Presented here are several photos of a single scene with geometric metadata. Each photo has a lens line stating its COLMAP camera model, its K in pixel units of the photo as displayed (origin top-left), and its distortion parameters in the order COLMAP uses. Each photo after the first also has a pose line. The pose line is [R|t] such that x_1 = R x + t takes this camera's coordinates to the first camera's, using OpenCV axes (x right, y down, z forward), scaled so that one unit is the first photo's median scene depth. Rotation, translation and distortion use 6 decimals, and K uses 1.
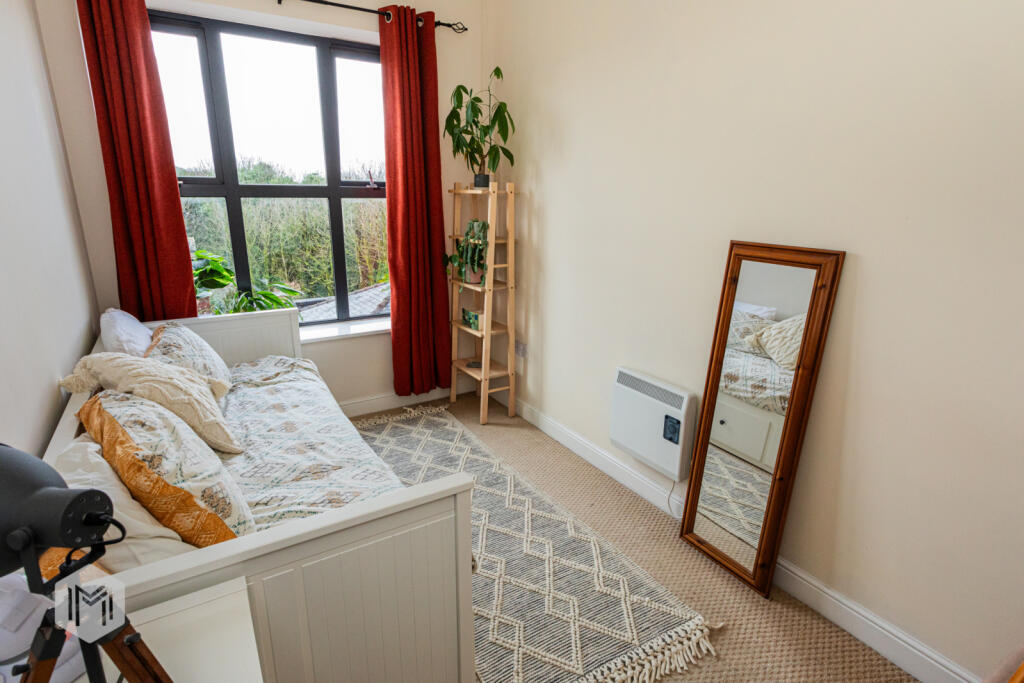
lens RADIAL K [[488.2, 0, 506.4], [0, 488.2, 339.6], [0, 0, 1]] dist [0.003409, 0.000988]
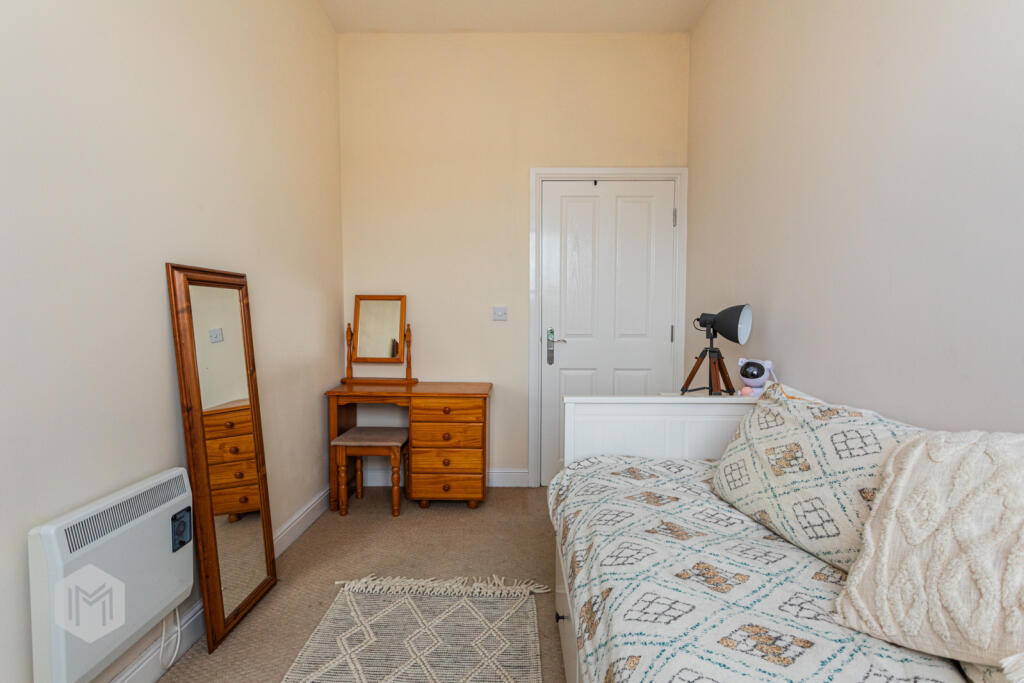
lens RADIAL K [[488.2, 0, 506.4], [0, 488.2, 339.6], [0, 0, 1]] dist [0.003409, 0.000988]
pose [[-0.837469, -0.048337, 0.544343, -0.426388], [0.136818, 0.945812, 0.294482, -0.218586], [-0.529081, 0.321095, -0.785475, 1.239996]]
